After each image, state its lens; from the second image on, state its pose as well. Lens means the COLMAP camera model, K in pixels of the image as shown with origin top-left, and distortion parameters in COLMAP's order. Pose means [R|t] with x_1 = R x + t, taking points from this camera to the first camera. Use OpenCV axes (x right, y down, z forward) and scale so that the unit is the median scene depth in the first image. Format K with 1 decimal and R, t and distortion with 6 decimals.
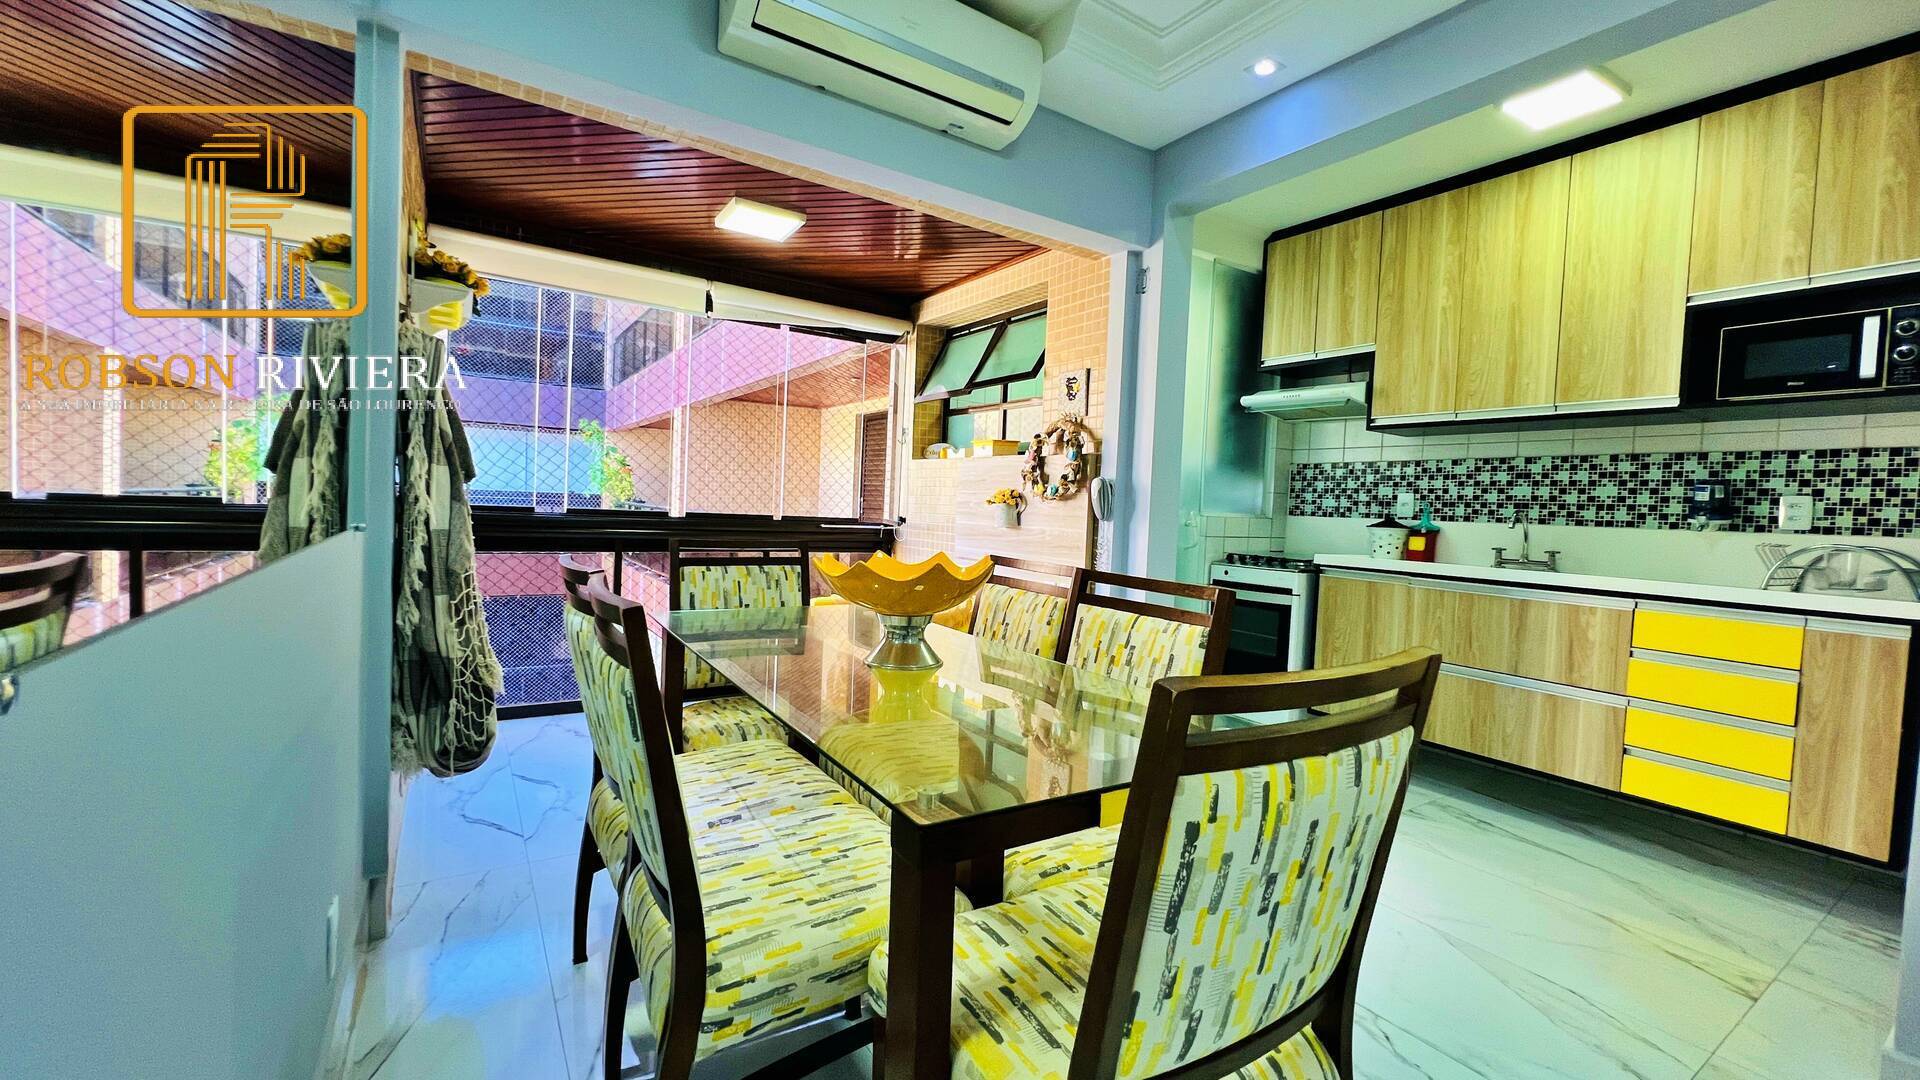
lens RADIAL K [[767.4, 0, 955.5], [0, 767.4, 533.3], [0, 0, 1]] dist [-0.004025, 0.000953]
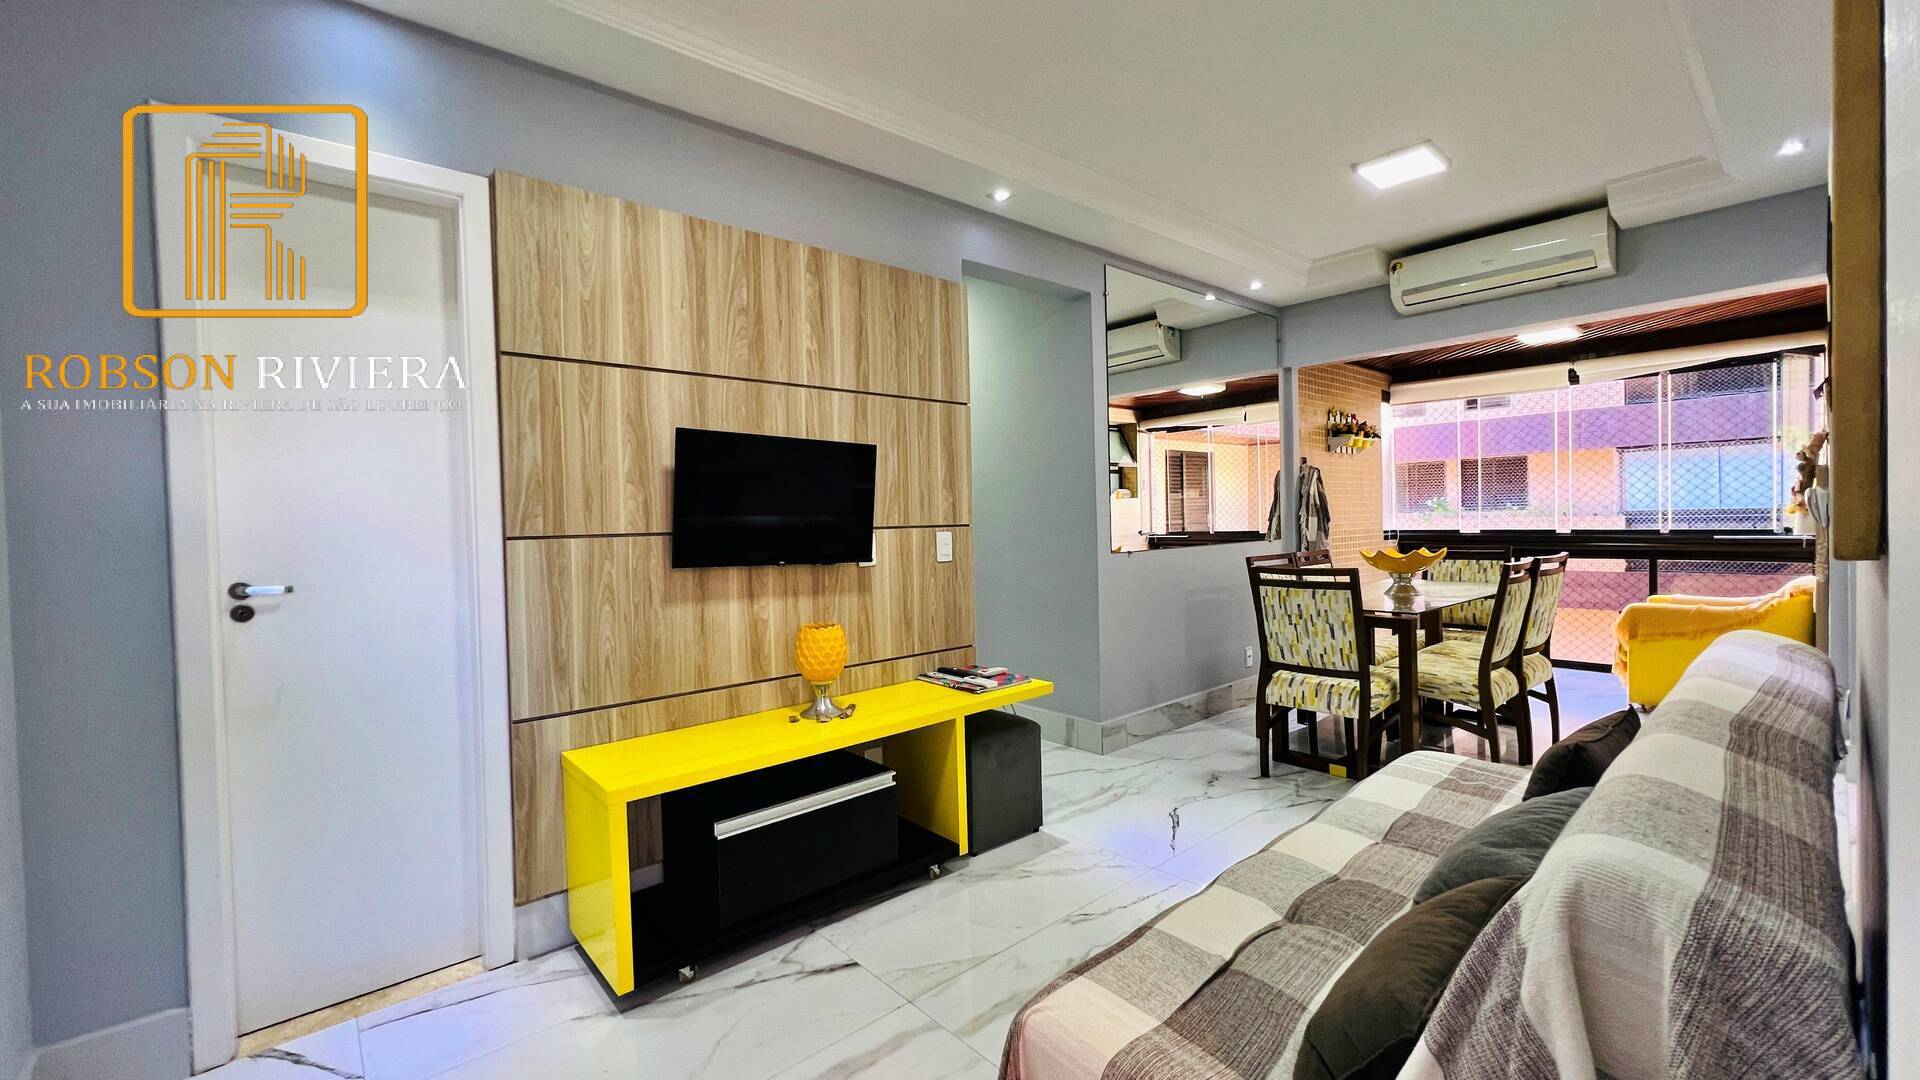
lens RADIAL K [[767.4, 0, 955.5], [0, 767.4, 533.3], [0, 0, 1]] dist [-0.004025, 0.000953]
pose [[0.137430, -0.026296, -0.990162, 1.050847], [-0.003911, 0.999625, -0.027090, 0.026342], [0.990504, 0.007595, 0.137276, -0.344986]]
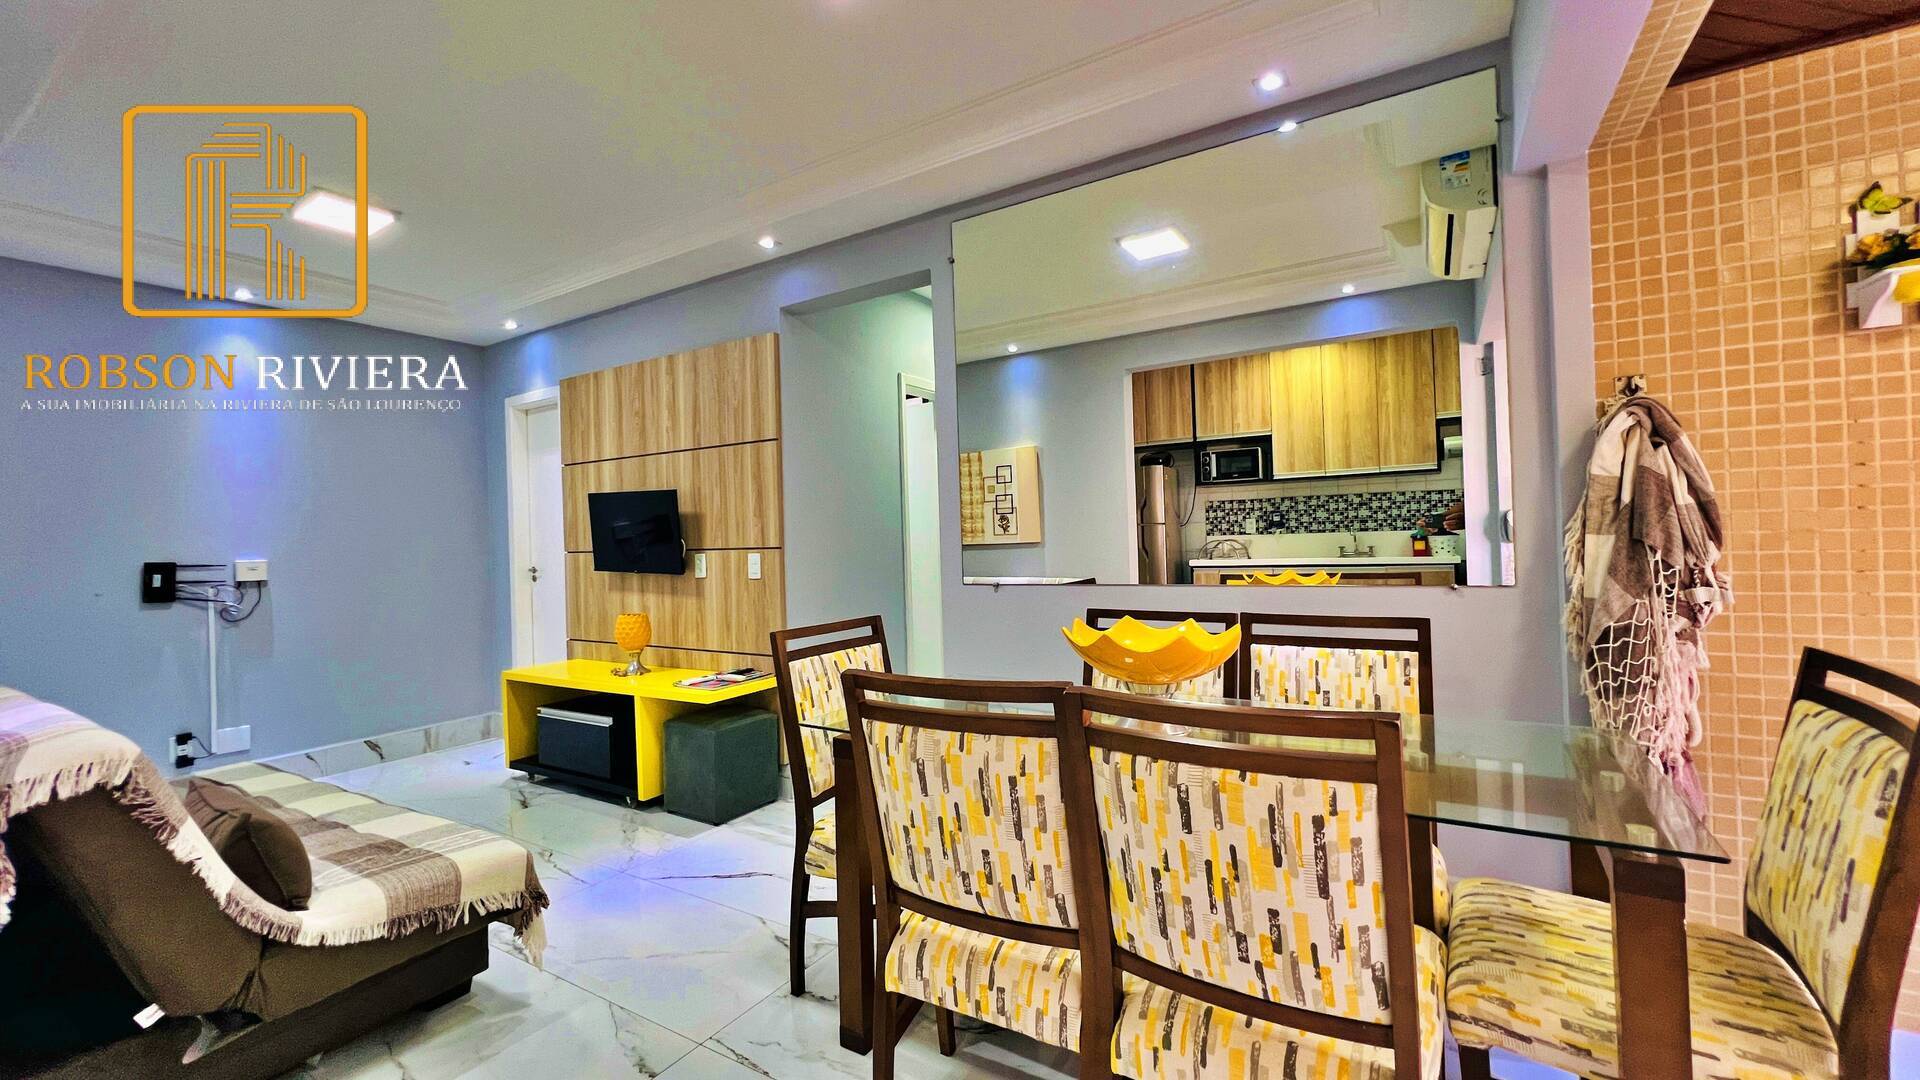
lens RADIAL K [[767.4, 0, 955.5], [0, 767.4, 533.3], [0, 0, 1]] dist [-0.004025, 0.000953]
pose [[-0.904472, -0.014211, -0.426296, 0.309304], [-0.020873, 0.999722, 0.010961, -0.049636], [0.426022, 0.018812, -0.904517, 0.918903]]
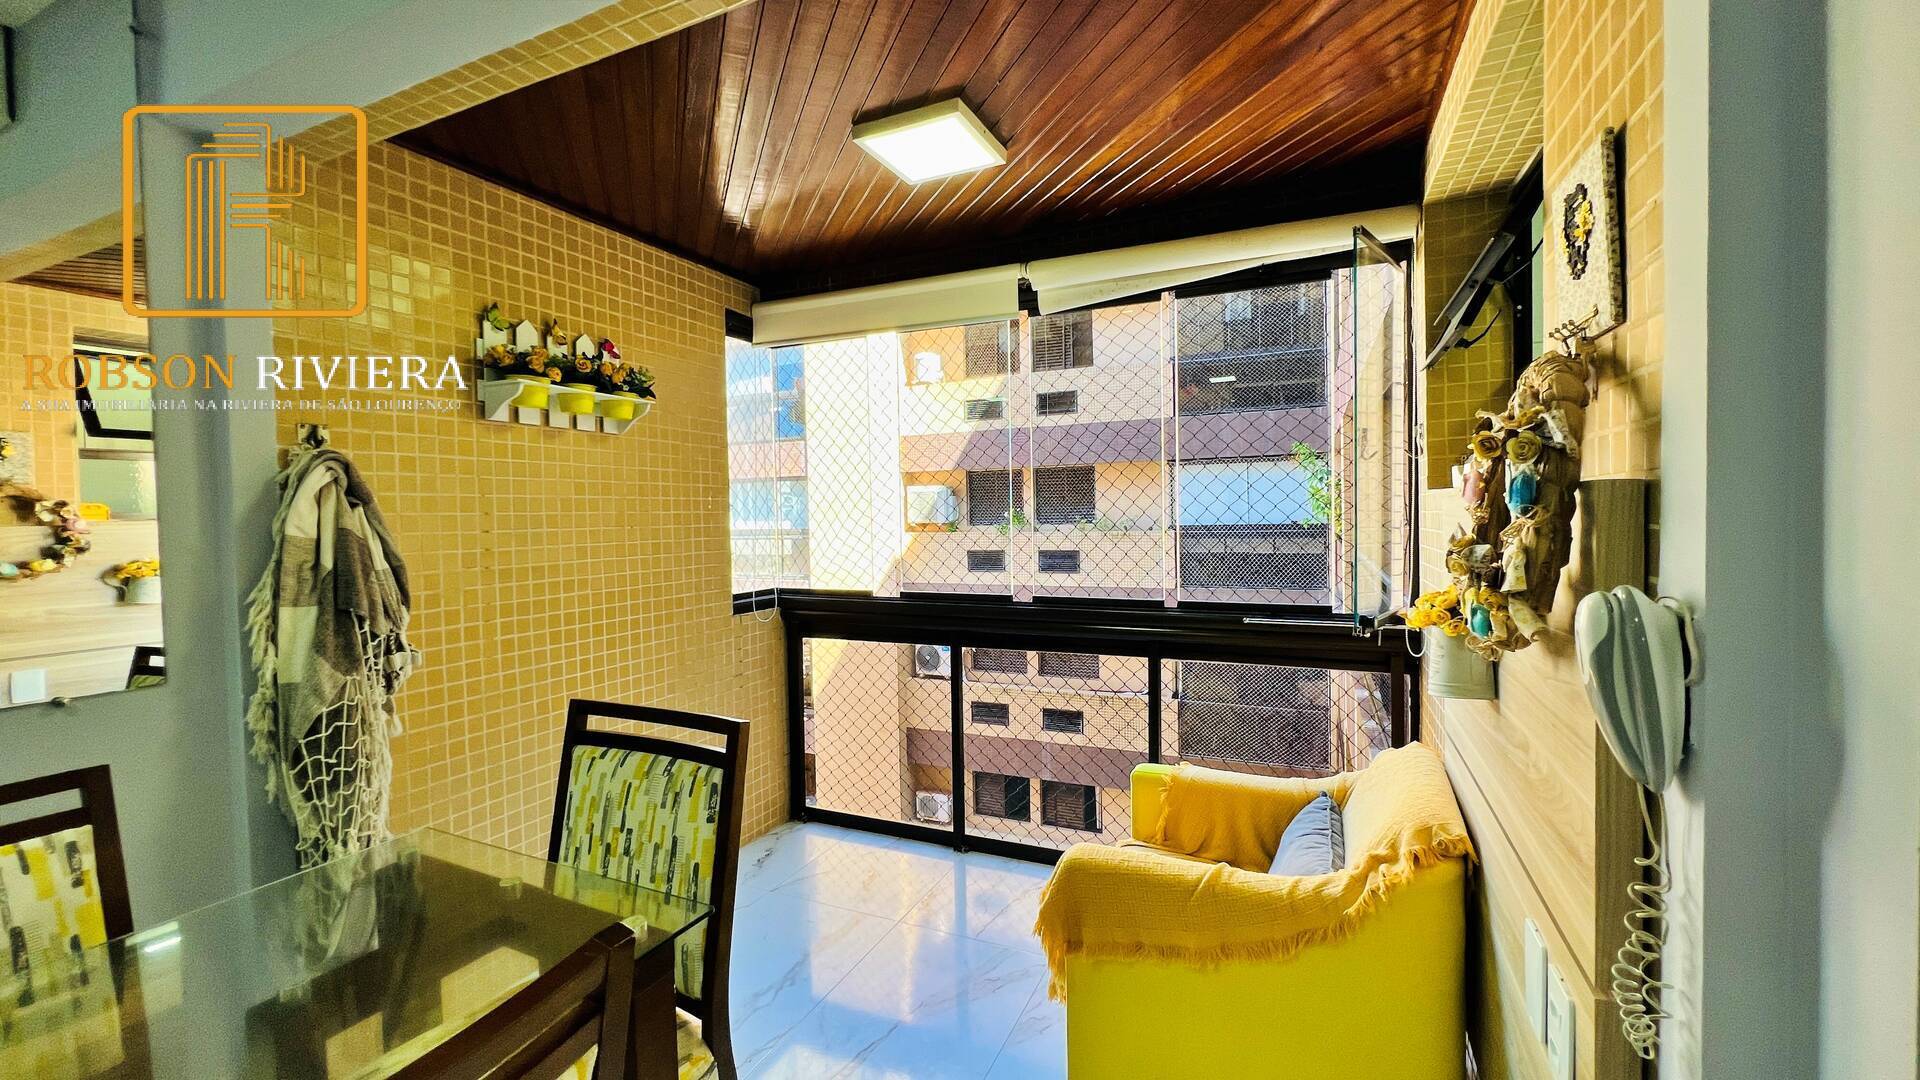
lens RADIAL K [[767.4, 0, 955.5], [0, 767.4, 533.3], [0, 0, 1]] dist [-0.004025, 0.000953]
pose [[0.531410, -0.030180, -0.846577, 0.261908], [0.011984, 0.999533, -0.028110, -0.081762], [0.847030, 0.004792, 0.531523, 0.692284]]
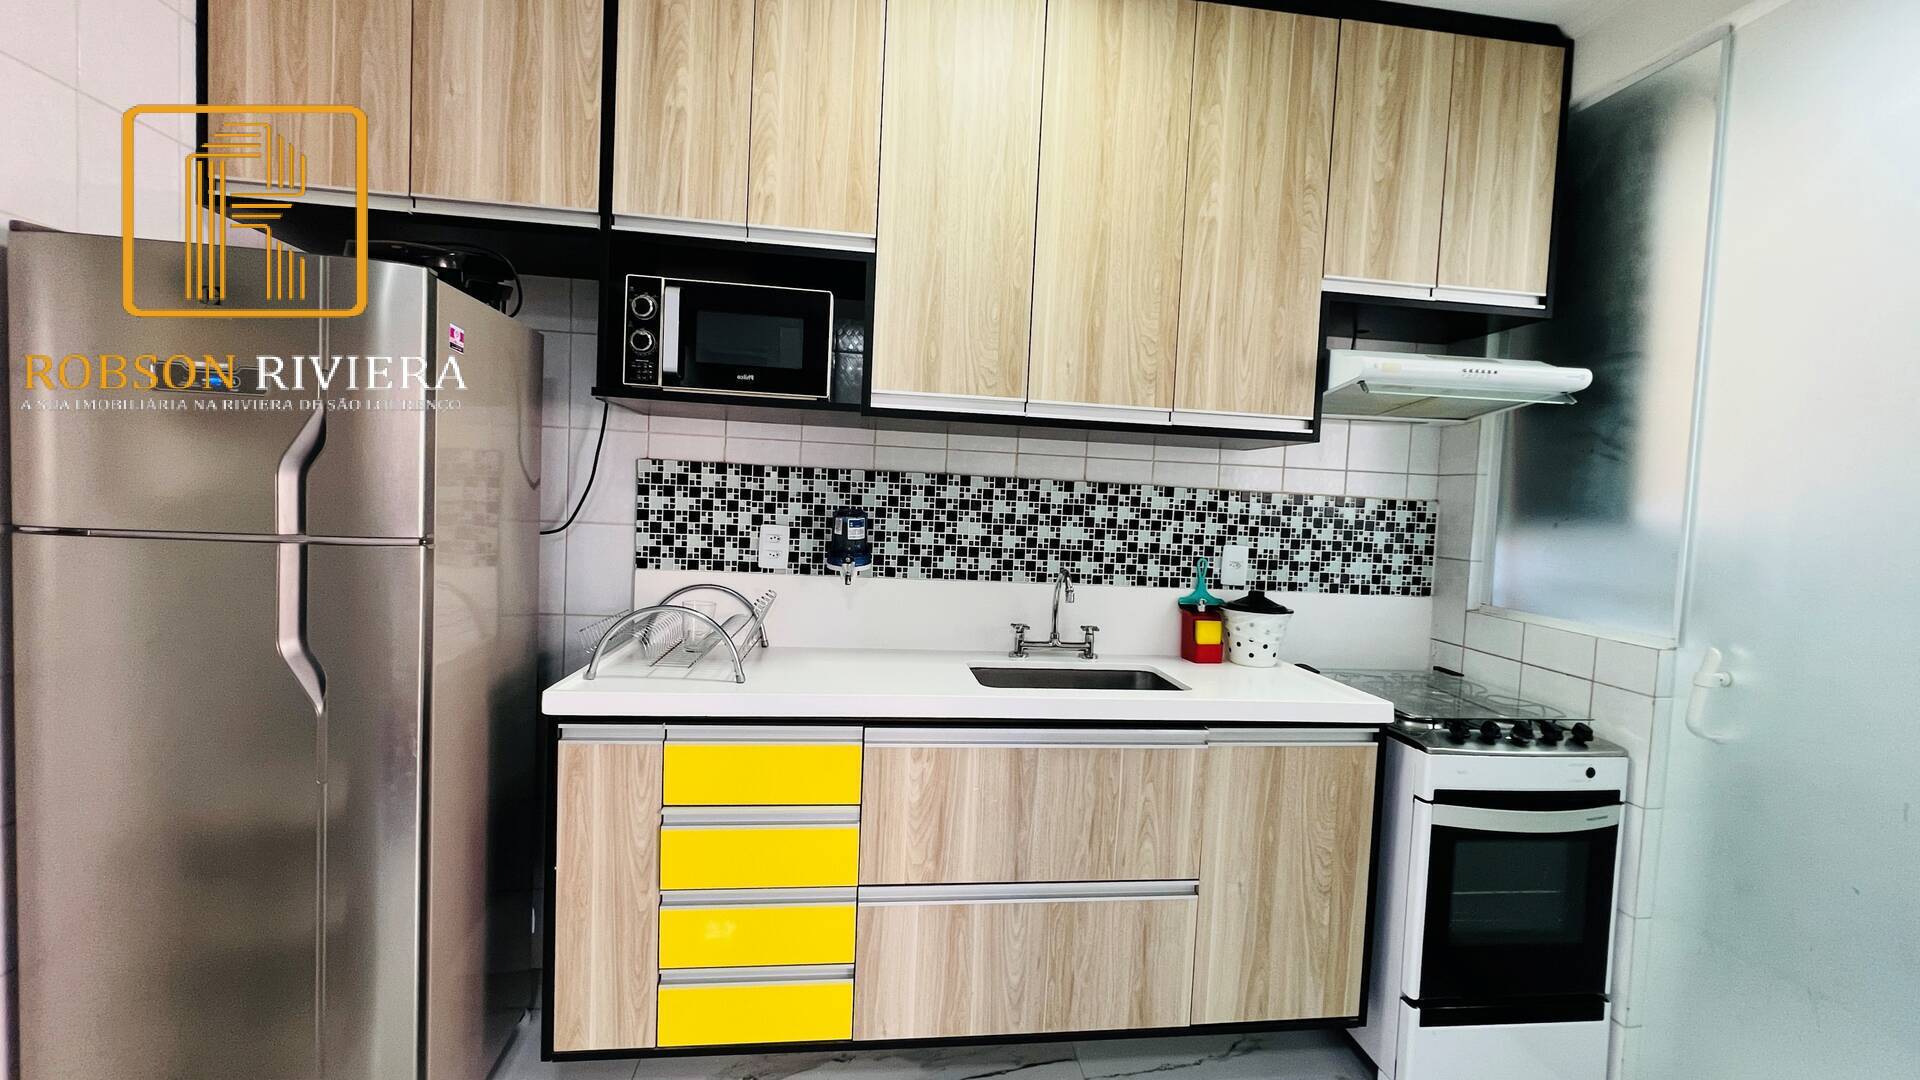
lens RADIAL K [[779.0, 0, 969.8], [0, 779.0, 532.6], [0, 0, 1]] dist [-0.001093, 0.000151]
pose [[-0.430107, -0.021138, -0.902531, -0.706395], [-0.099639, 0.994730, 0.024186, -0.108016], [0.897263, 0.100330, -0.429946, -0.123755]]
